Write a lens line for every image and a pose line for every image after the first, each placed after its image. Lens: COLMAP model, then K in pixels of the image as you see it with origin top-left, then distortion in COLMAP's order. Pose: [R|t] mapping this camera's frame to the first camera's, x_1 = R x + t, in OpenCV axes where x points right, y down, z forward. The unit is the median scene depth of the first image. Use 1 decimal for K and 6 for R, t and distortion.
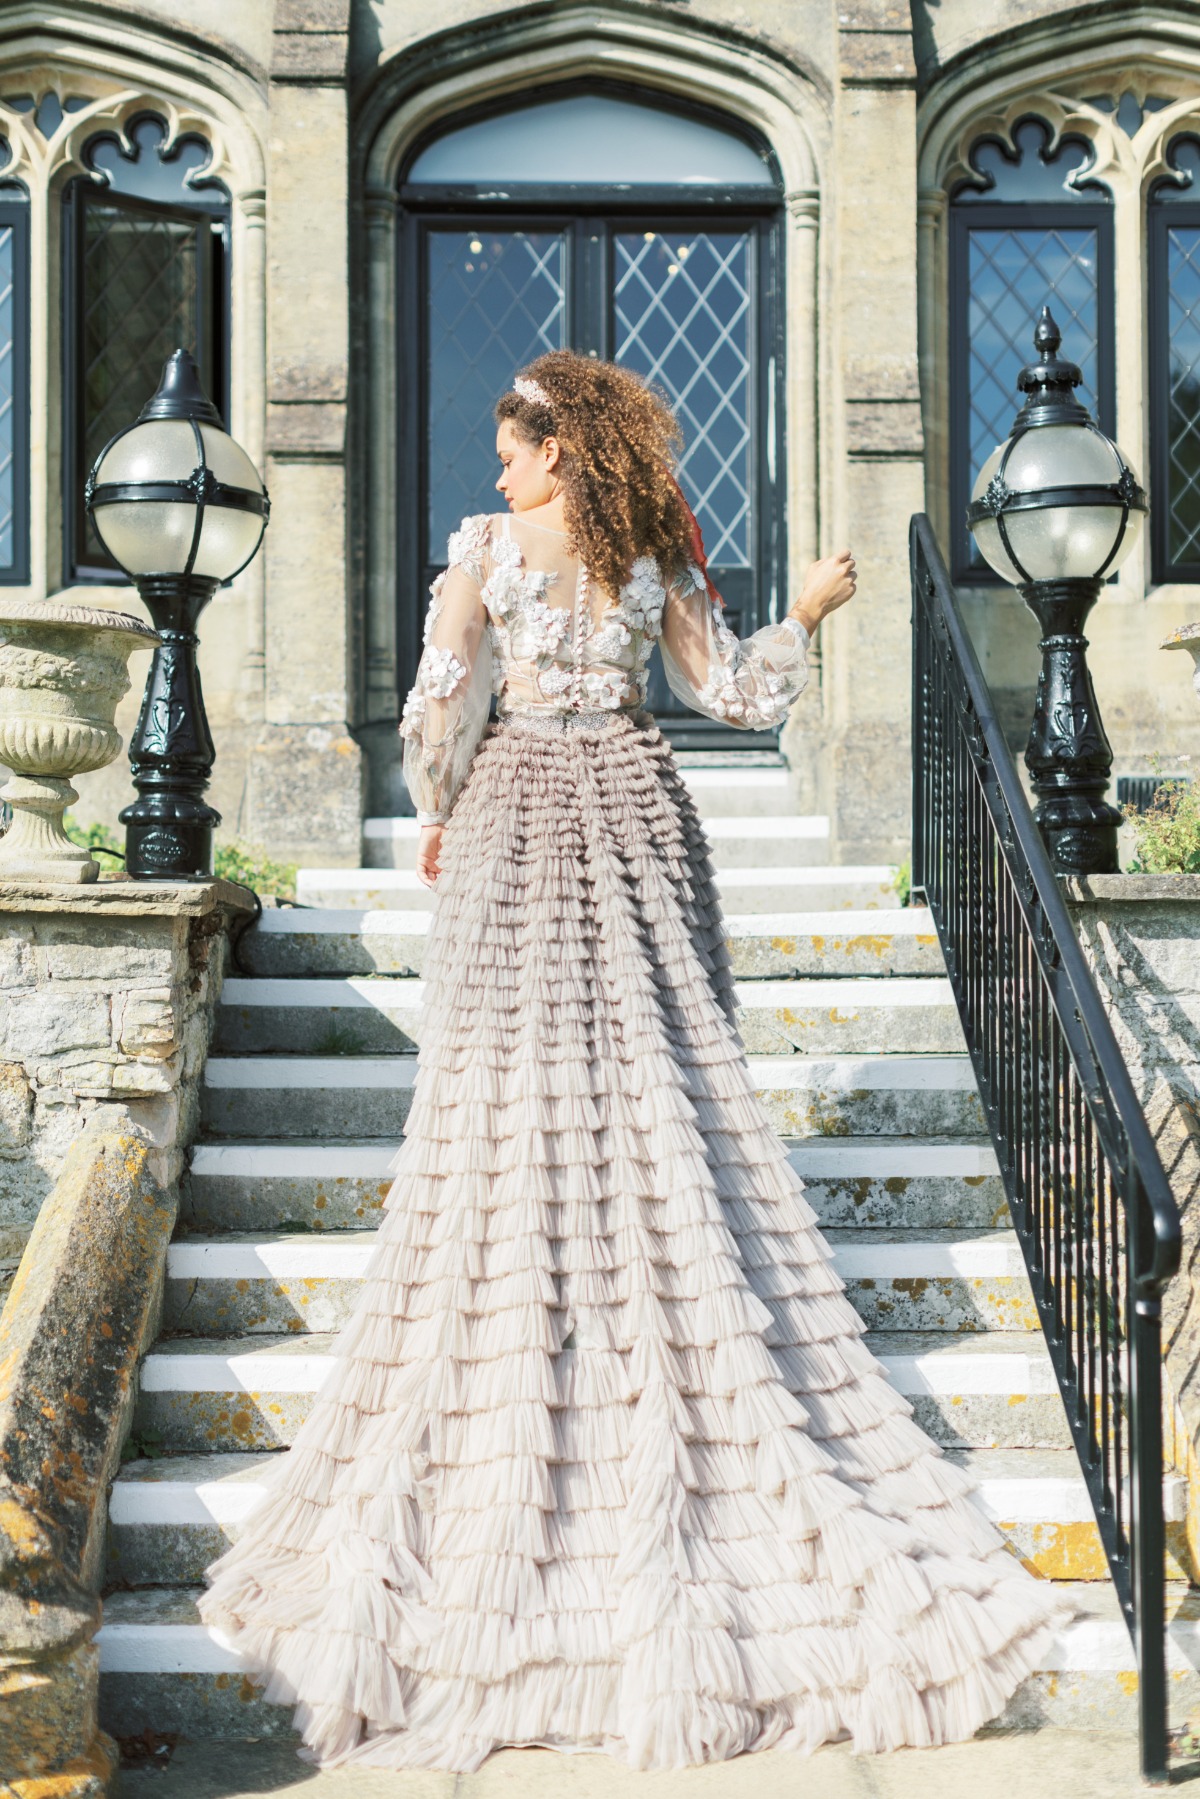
lens RADIAL K [[2619.7, 0, 591.0], [0, 2619.7, 900.7], [0, 0, 1]] dist [0.034757, -0.024518]
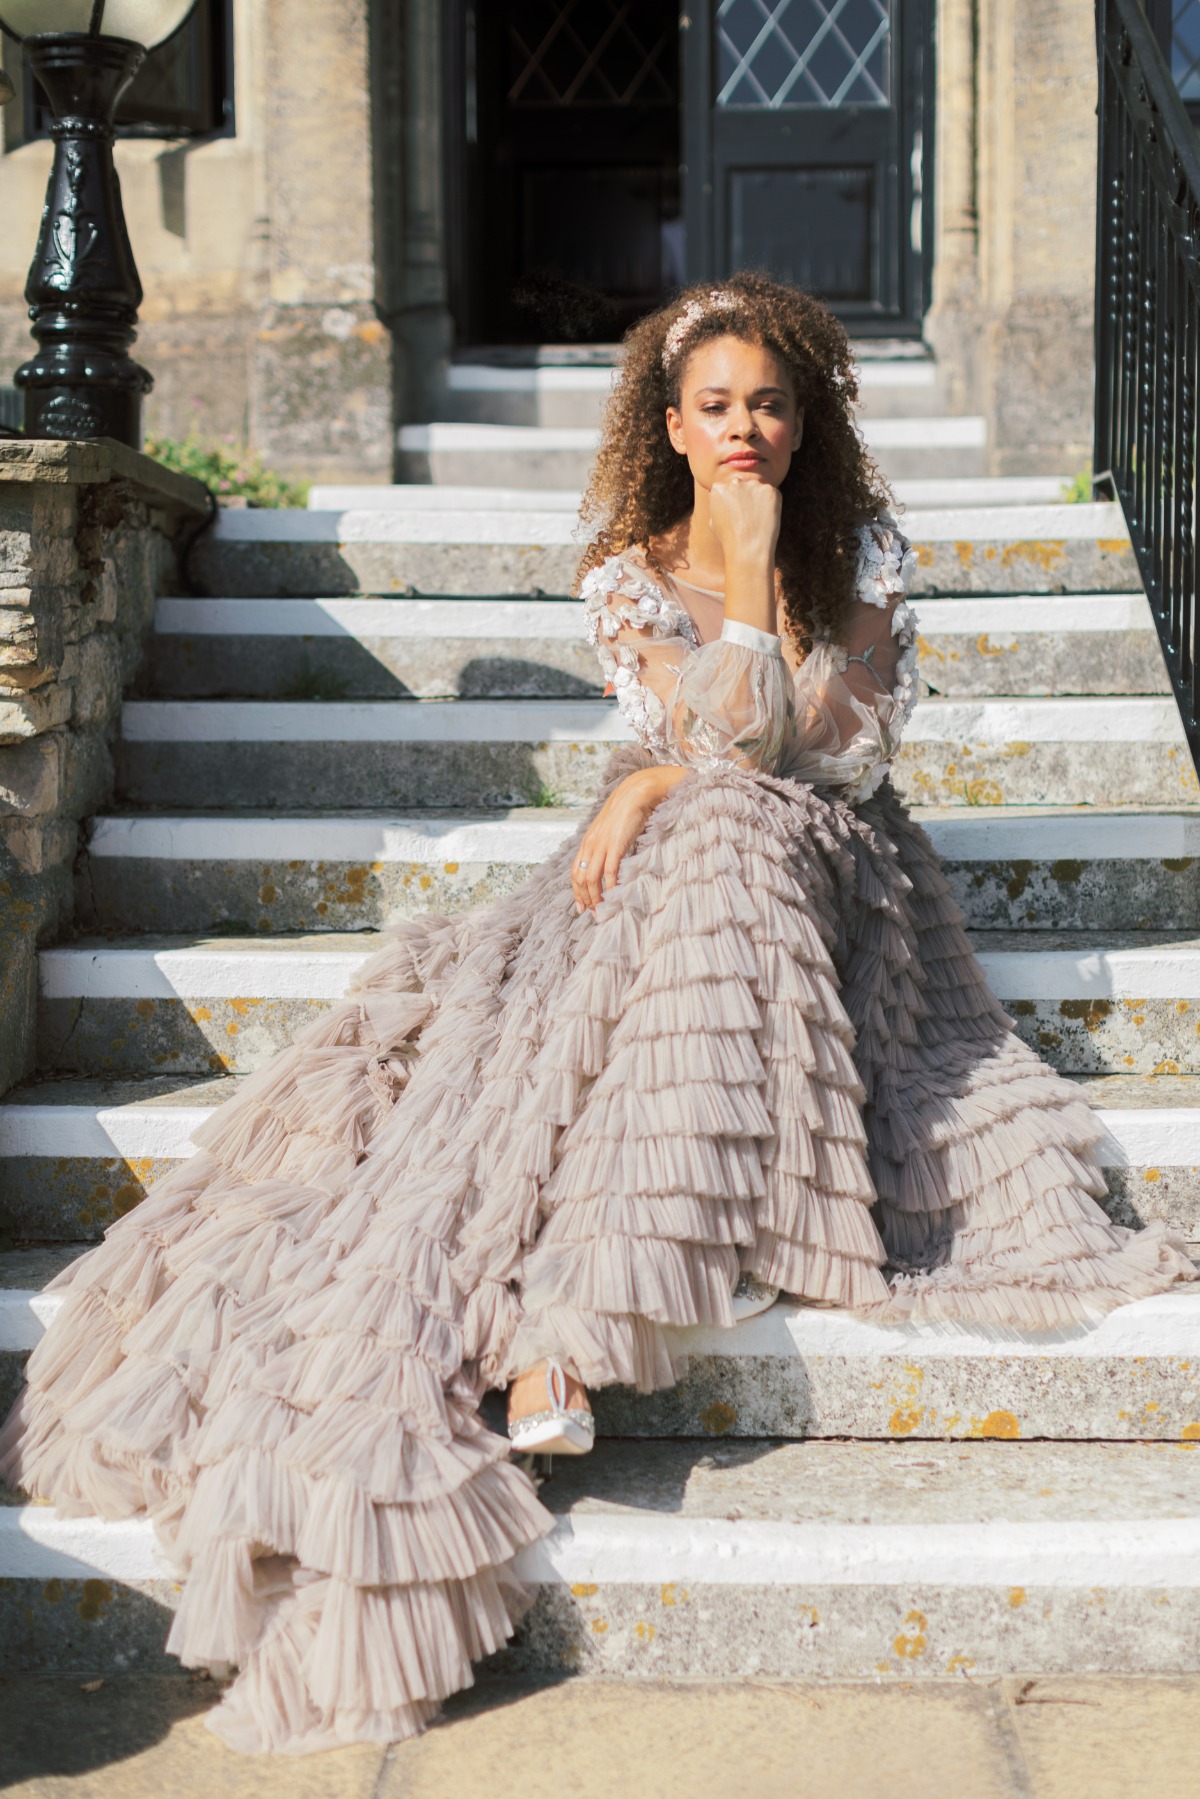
lens RADIAL K [[2627.9, 0, 653.3], [0, 2627.9, 898.4], [0, 0, 1]] dist [0.027229, 0.026795]
pose [[0.999270, 0.000478, -0.038195, 0.029602], [0.003543, 0.994452, 0.105131, 0.038206], [0.038033, -0.105190, 0.993725, 0.268600]]
